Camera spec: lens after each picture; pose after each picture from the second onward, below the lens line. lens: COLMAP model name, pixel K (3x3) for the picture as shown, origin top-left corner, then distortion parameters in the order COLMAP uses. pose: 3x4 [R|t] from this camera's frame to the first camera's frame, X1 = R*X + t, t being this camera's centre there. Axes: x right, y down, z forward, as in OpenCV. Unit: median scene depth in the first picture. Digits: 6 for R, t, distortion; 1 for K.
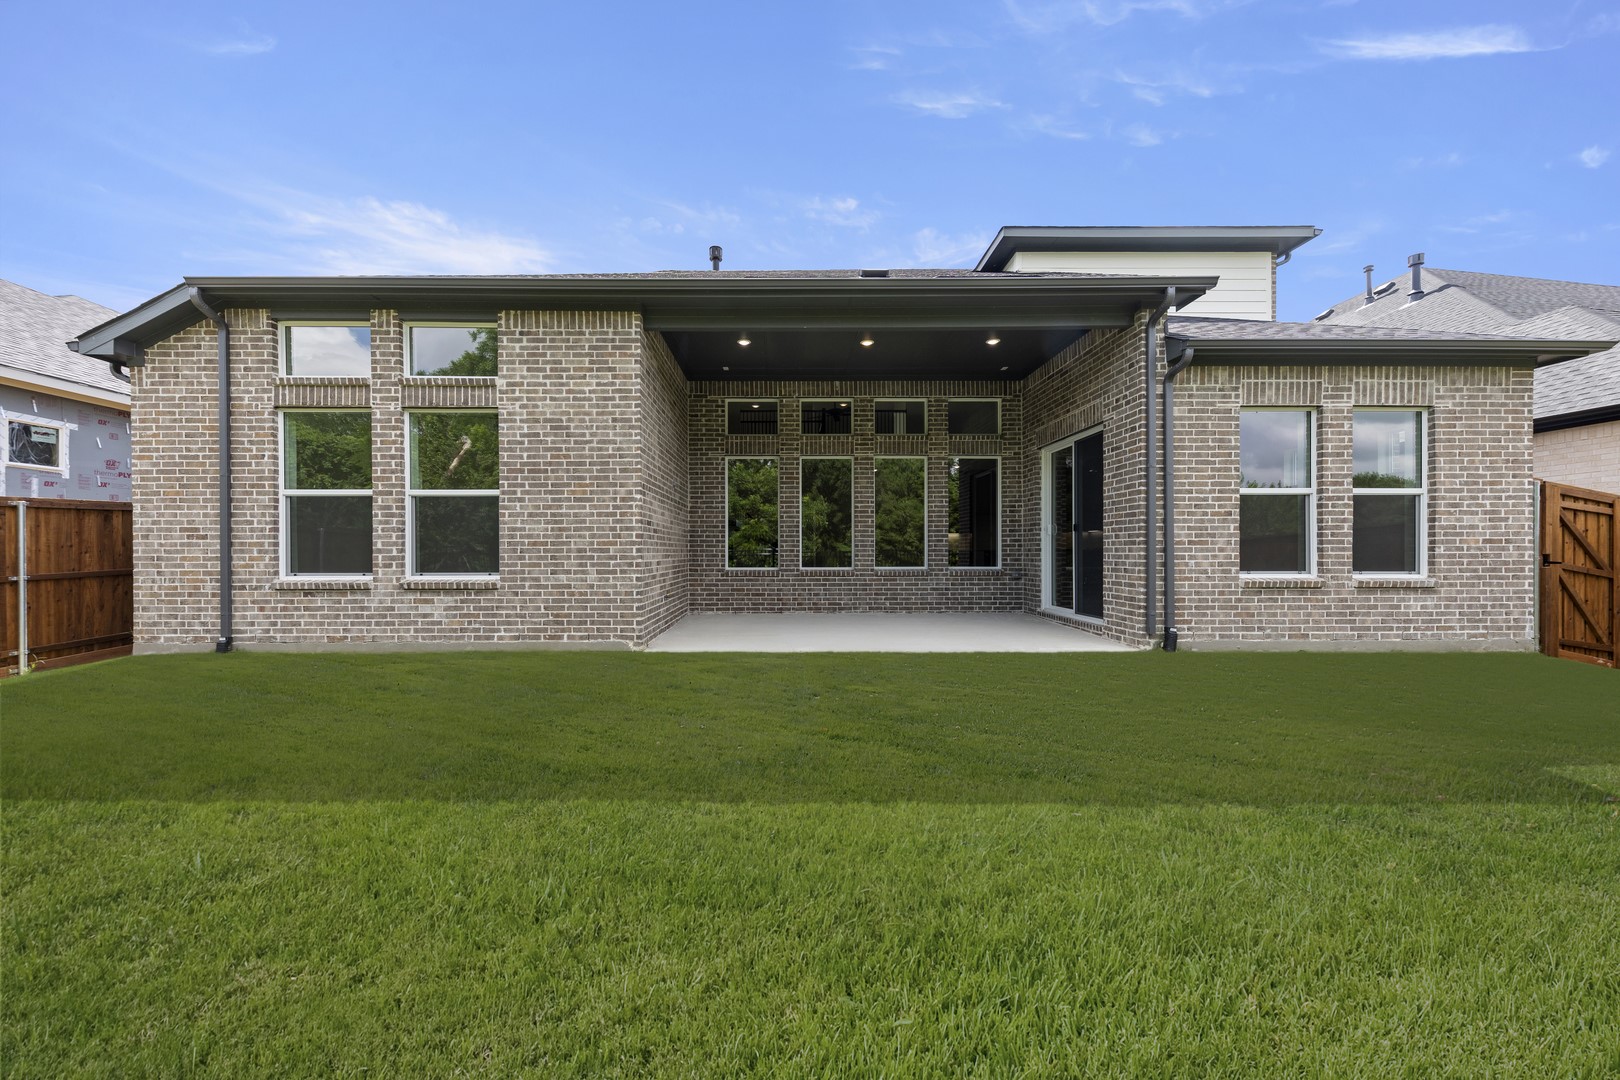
lens RADIAL K [[596.0, 0, 807.8], [0, 596.0, 549.7], [0, 0, 1]] dist [-0.000269, 0.000110]
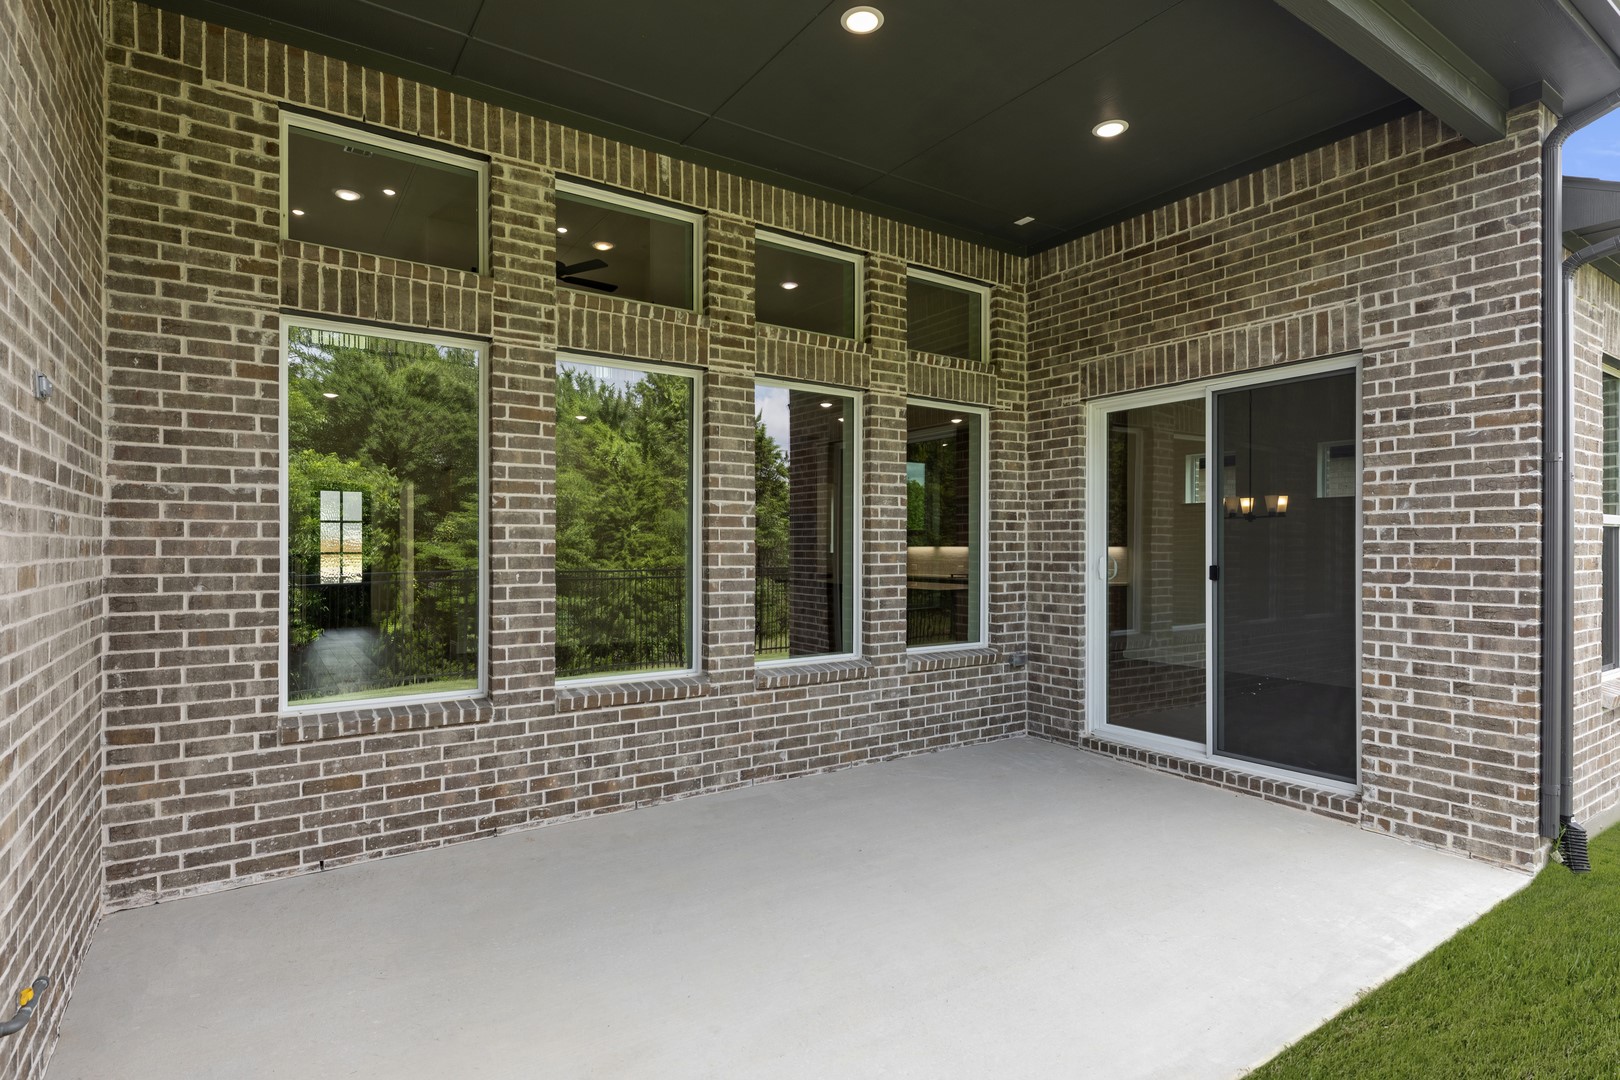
lens RADIAL K [[781.9, 0, 814.5], [0, 781.9, 538.3], [0, 0, 1]] dist [0.003978, -0.000367]
pose [[0.826301, 0.005175, 0.563205, -0.183879], [-0.005223, 0.999985, -0.001525, -0.068735], [-0.563205, -0.001681, 0.826316, 0.735120]]
